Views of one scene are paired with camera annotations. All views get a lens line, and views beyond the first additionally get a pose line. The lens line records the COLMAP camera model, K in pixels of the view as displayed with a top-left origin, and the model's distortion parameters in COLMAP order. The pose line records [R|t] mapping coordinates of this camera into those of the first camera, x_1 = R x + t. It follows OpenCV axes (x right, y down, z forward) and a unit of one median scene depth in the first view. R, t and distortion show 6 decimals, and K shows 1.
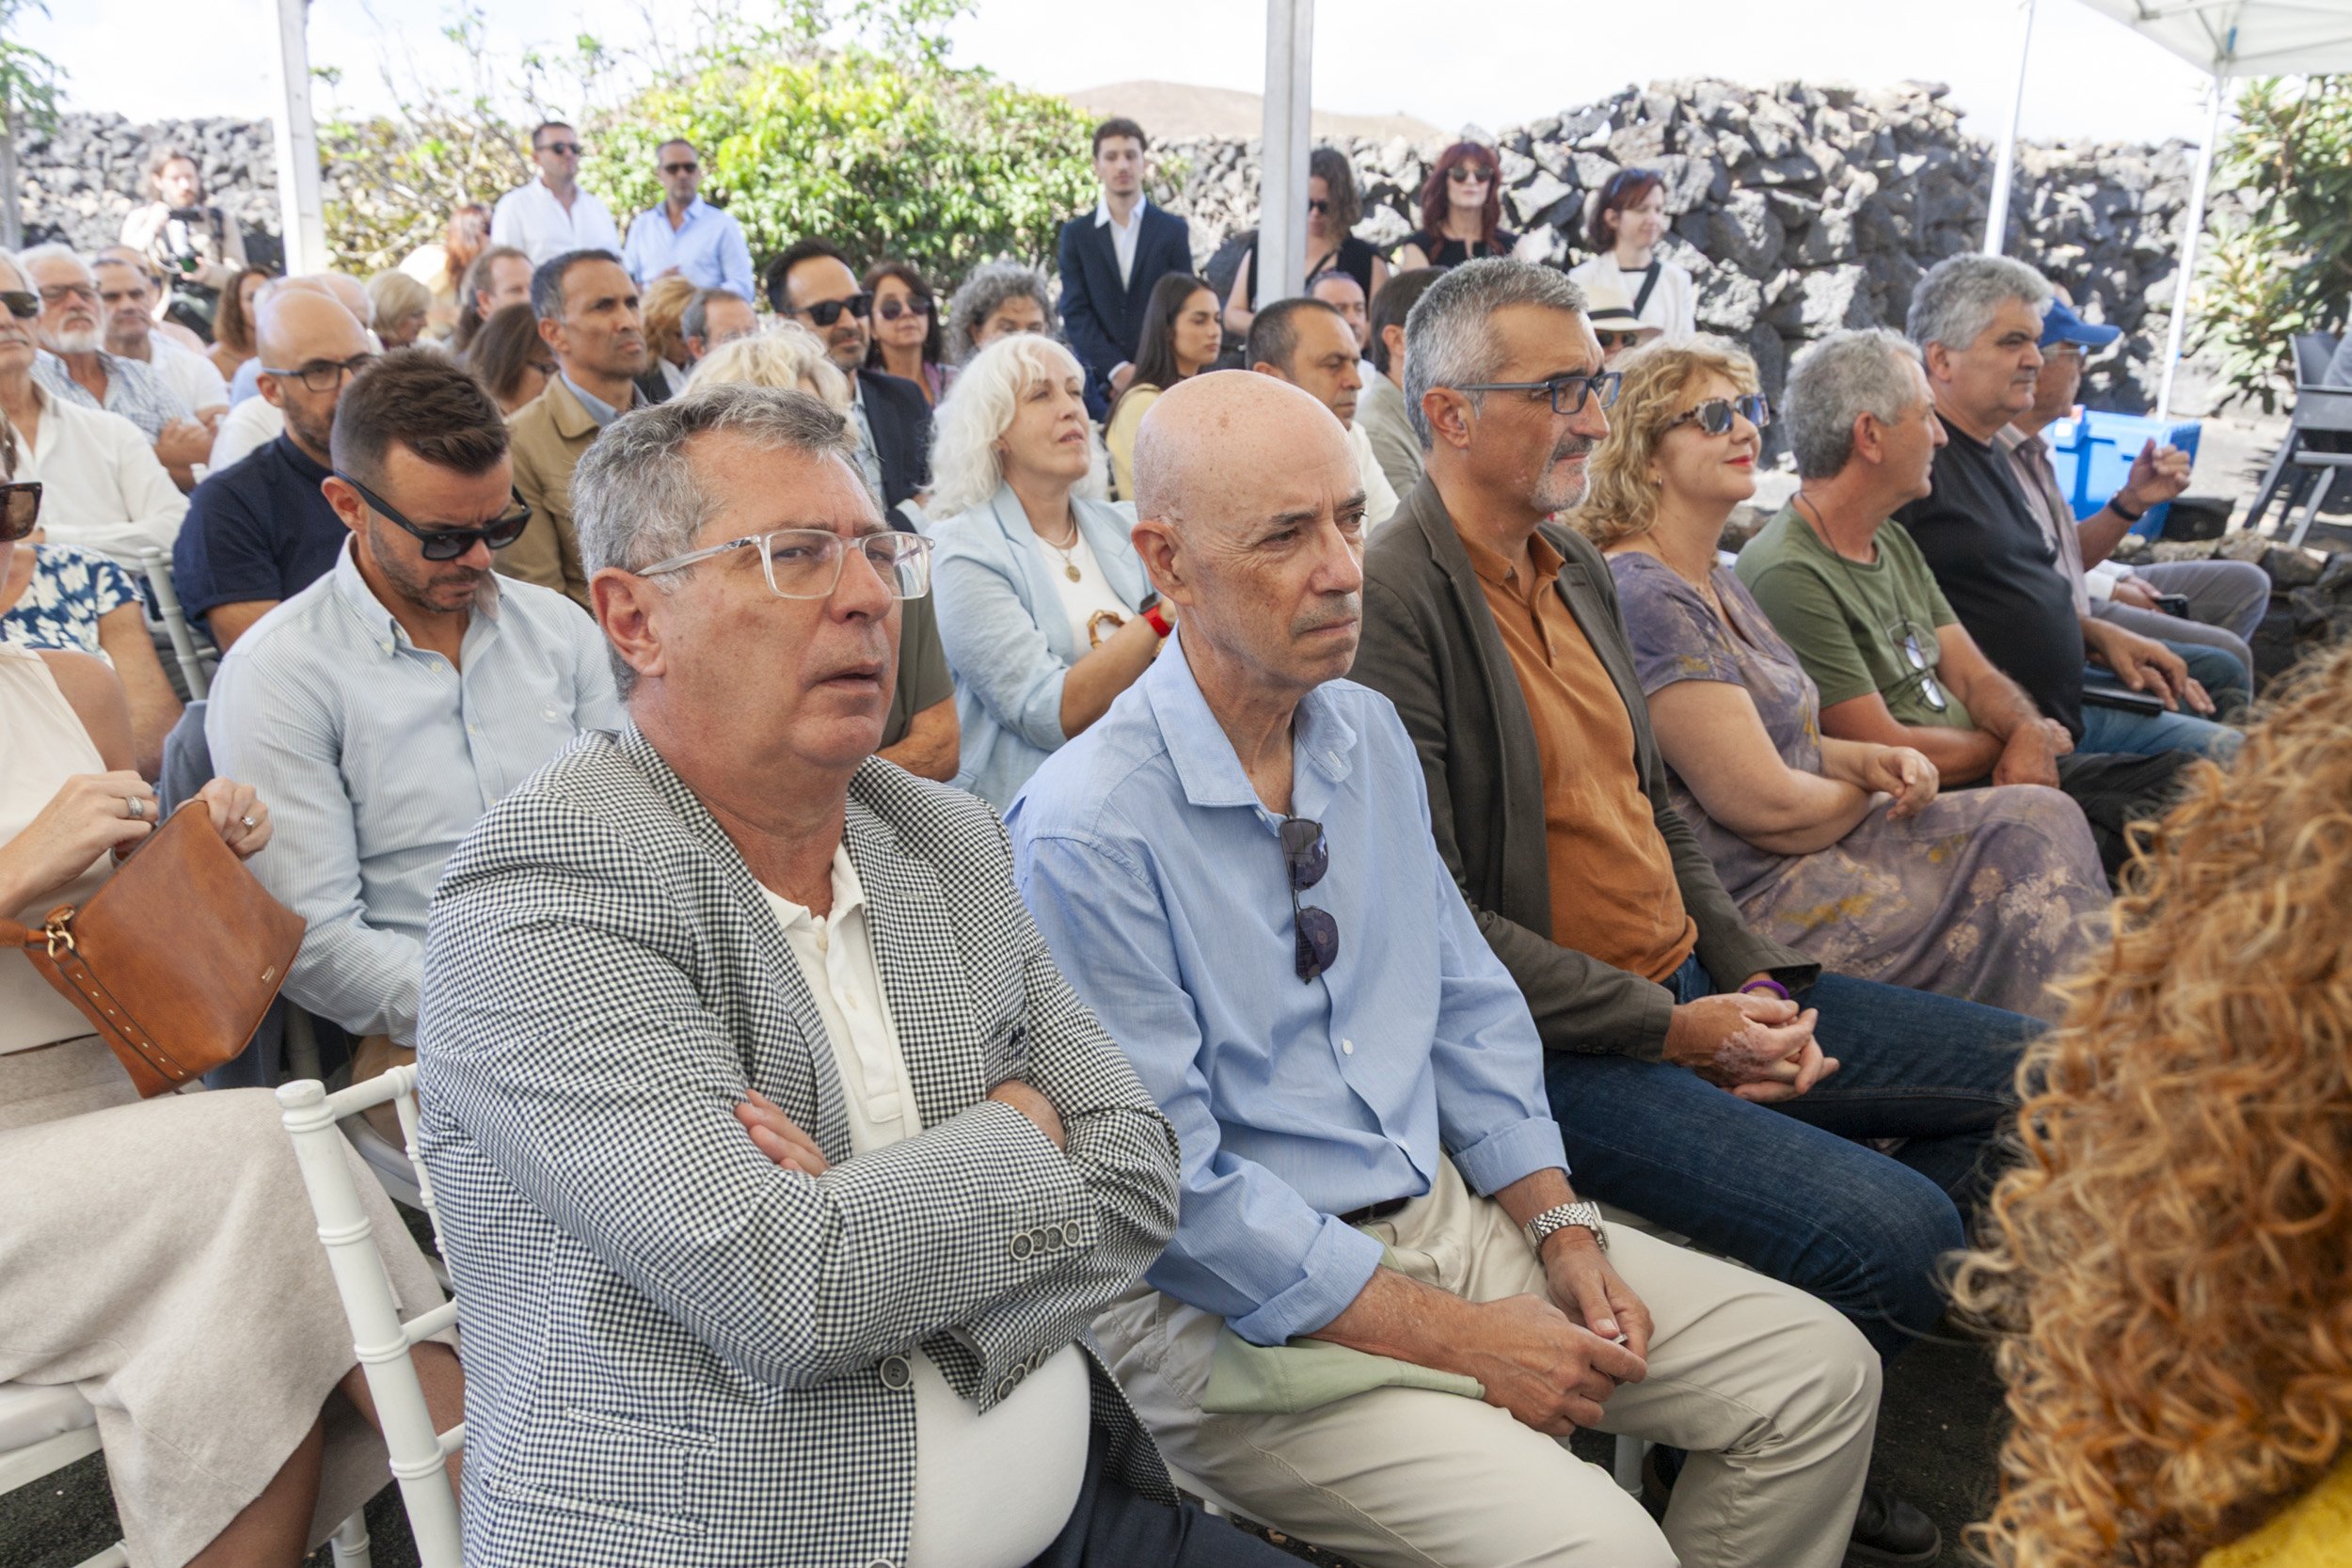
lens RADIAL K [[1963.1, 0, 1176.0], [0, 1963.1, 784.0], [0, 0, 1]] dist [0.003149, 0.009235]
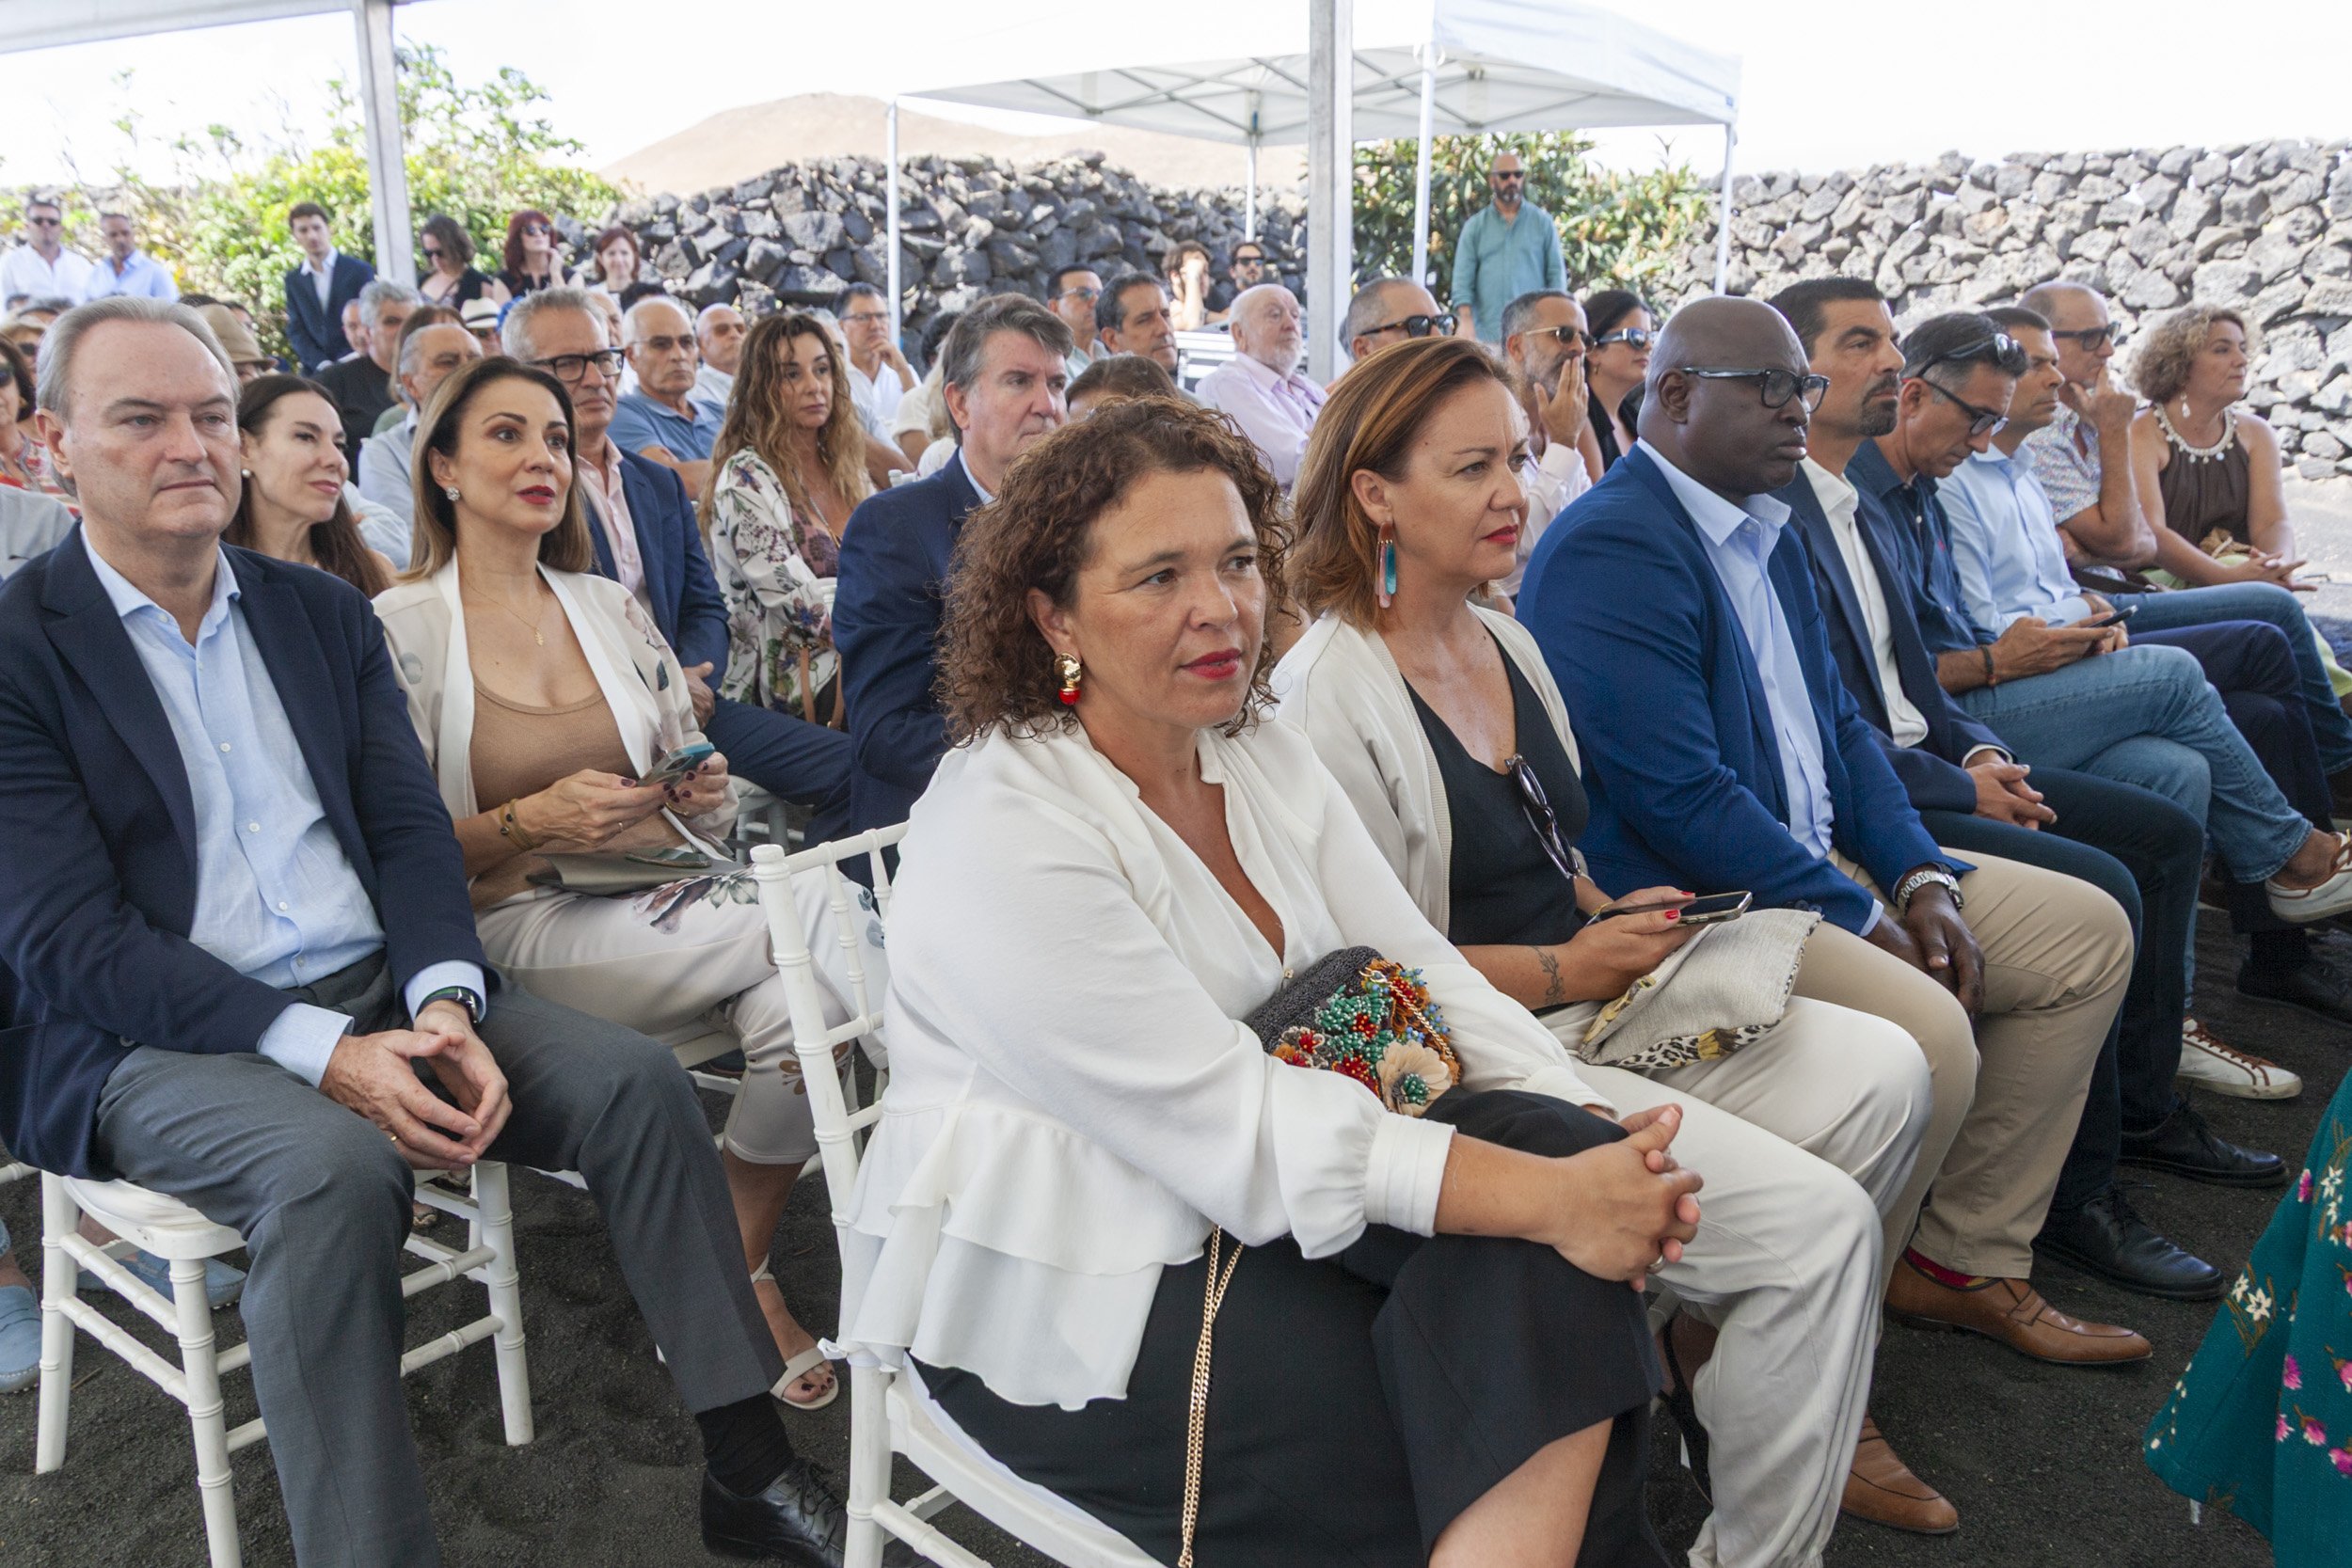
lens RADIAL K [[1963.1, 0, 1176.0], [0, 1963.1, 784.0], [0, 0, 1]] dist [0.003149, 0.009235]
pose [[0.999767, -0.016398, -0.014037, 0.484965], [0.016144, 0.999707, -0.018055, 0.111741], [0.014329, 0.017825, 0.999738, -0.368947]]
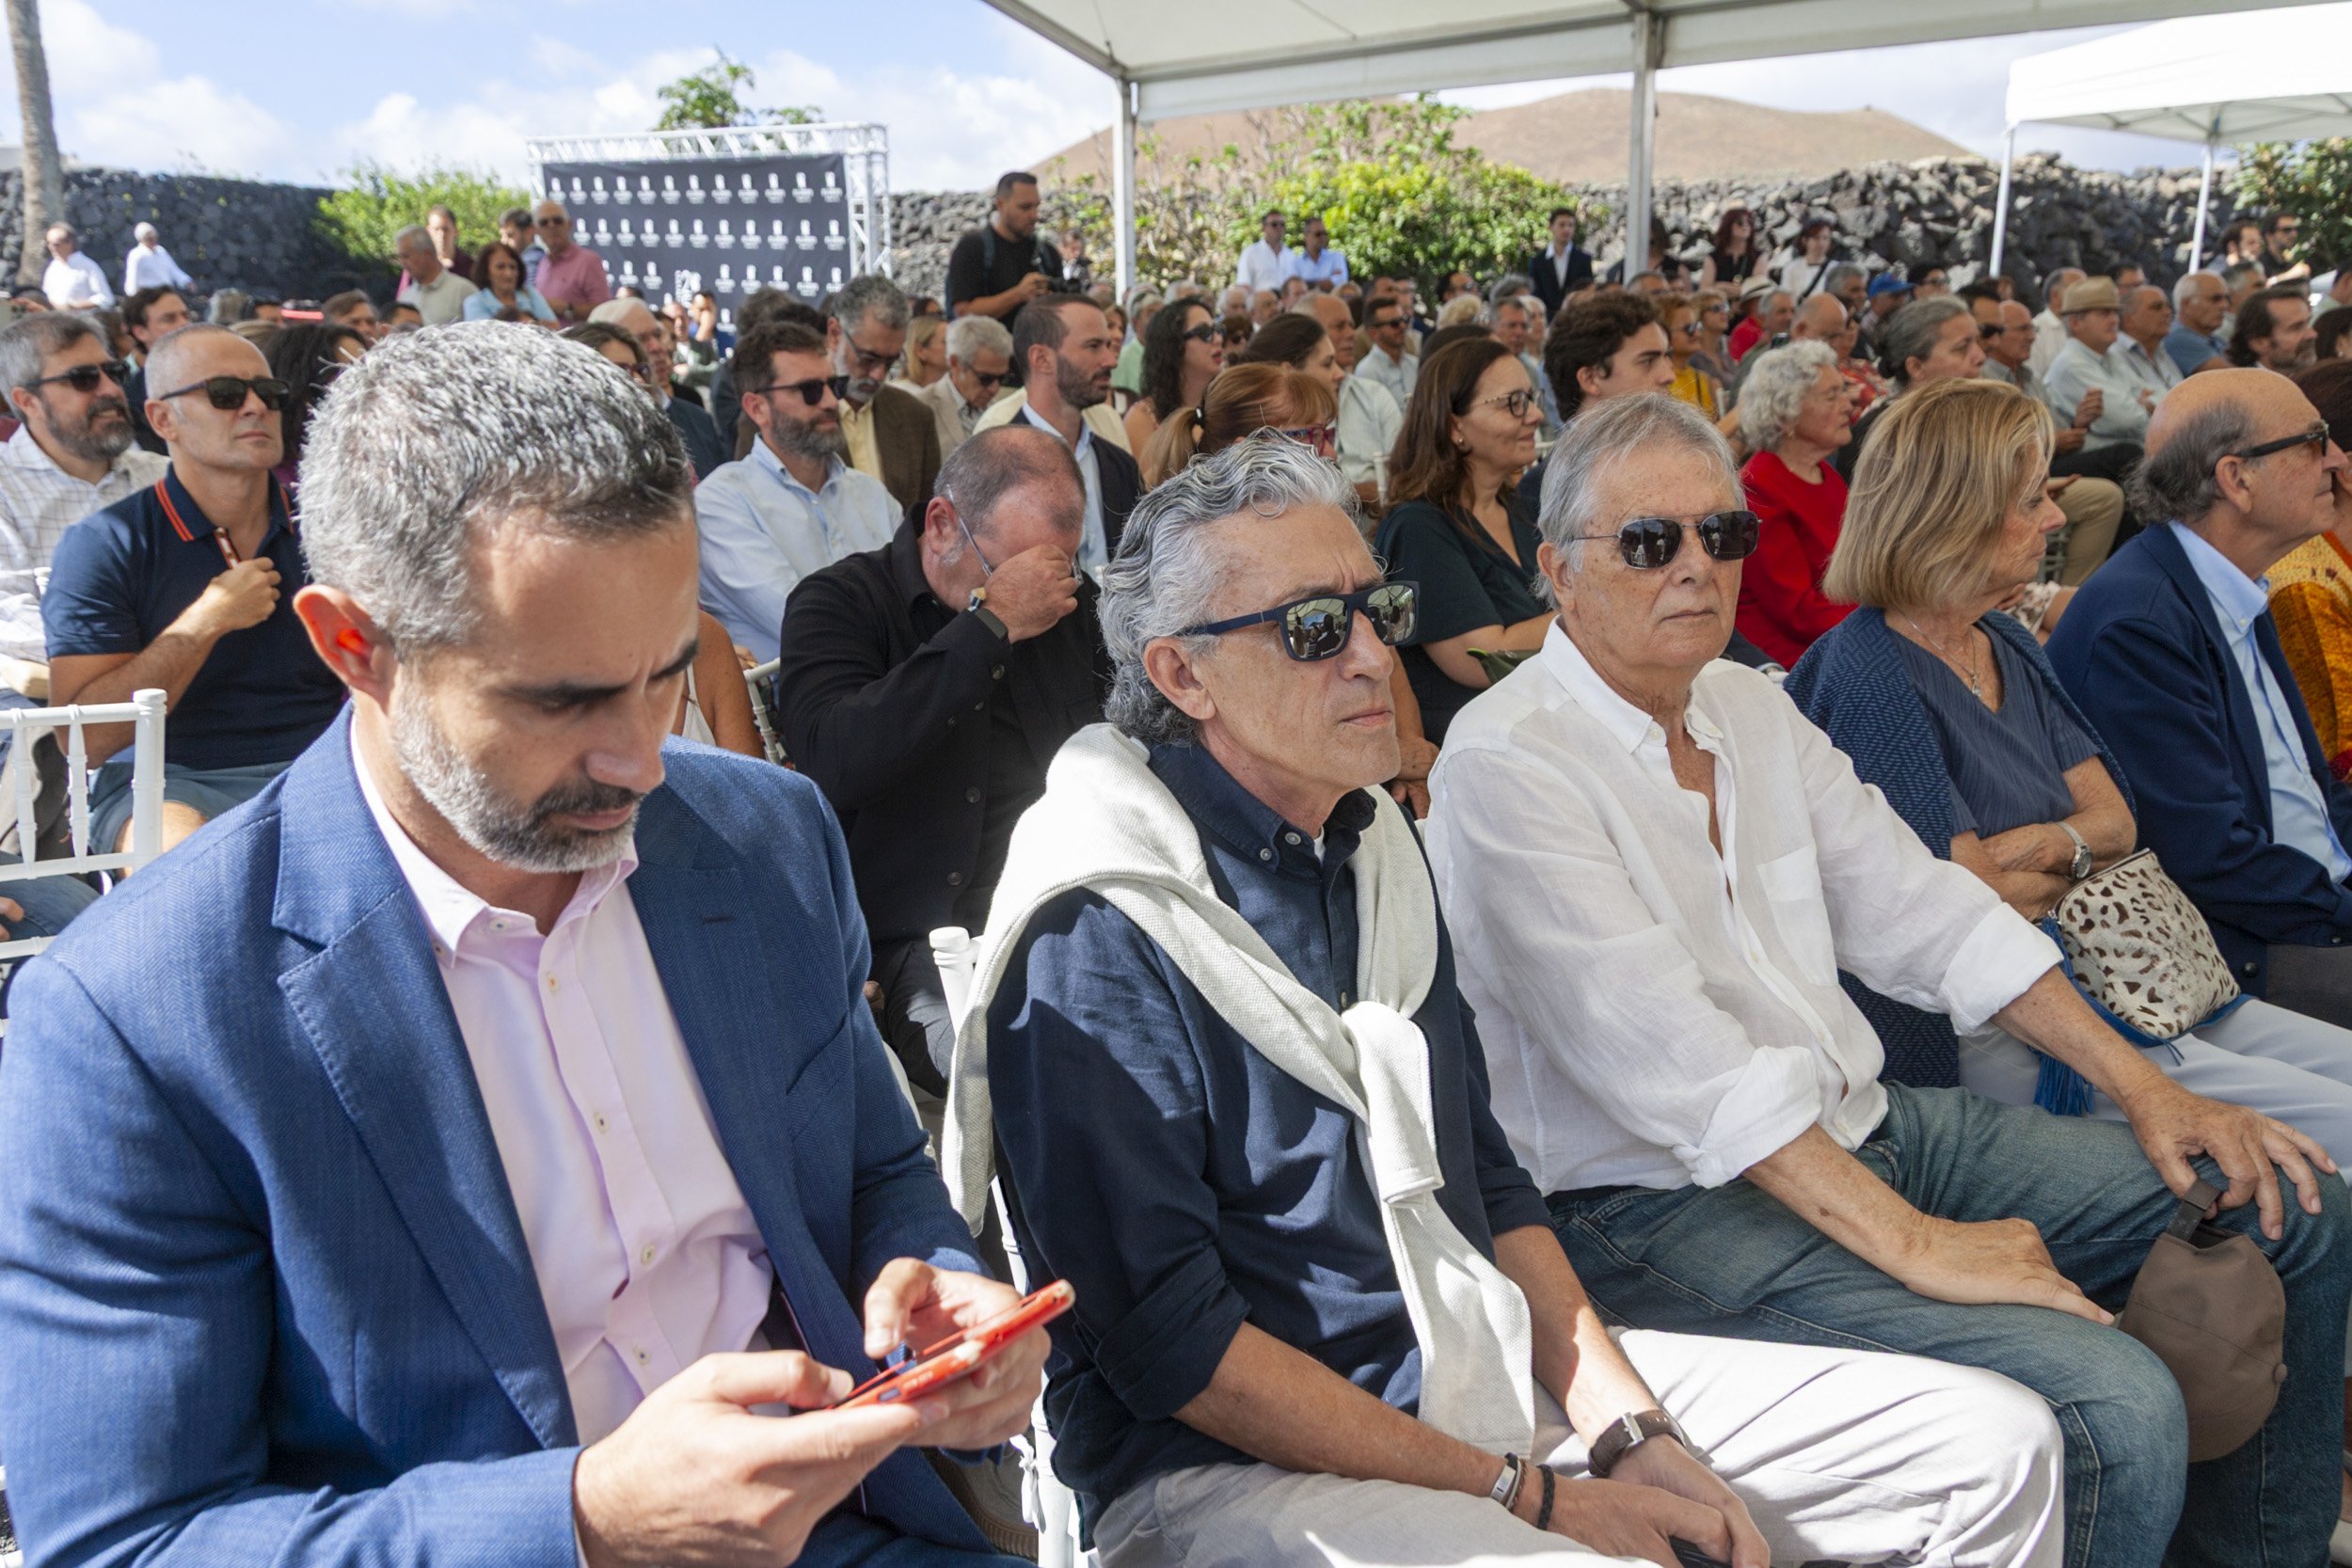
lens RADIAL K [[1963.1, 0, 1176.0], [0, 1963.1, 784.0], [0, 0, 1]] dist [0.003149, 0.009235]
pose [[0.975841, 0.023147, -0.217252, 0.031103], [-0.024840, 0.999679, -0.005065, 0.230841], [0.217065, 0.010340, 0.976102, -0.871882]]
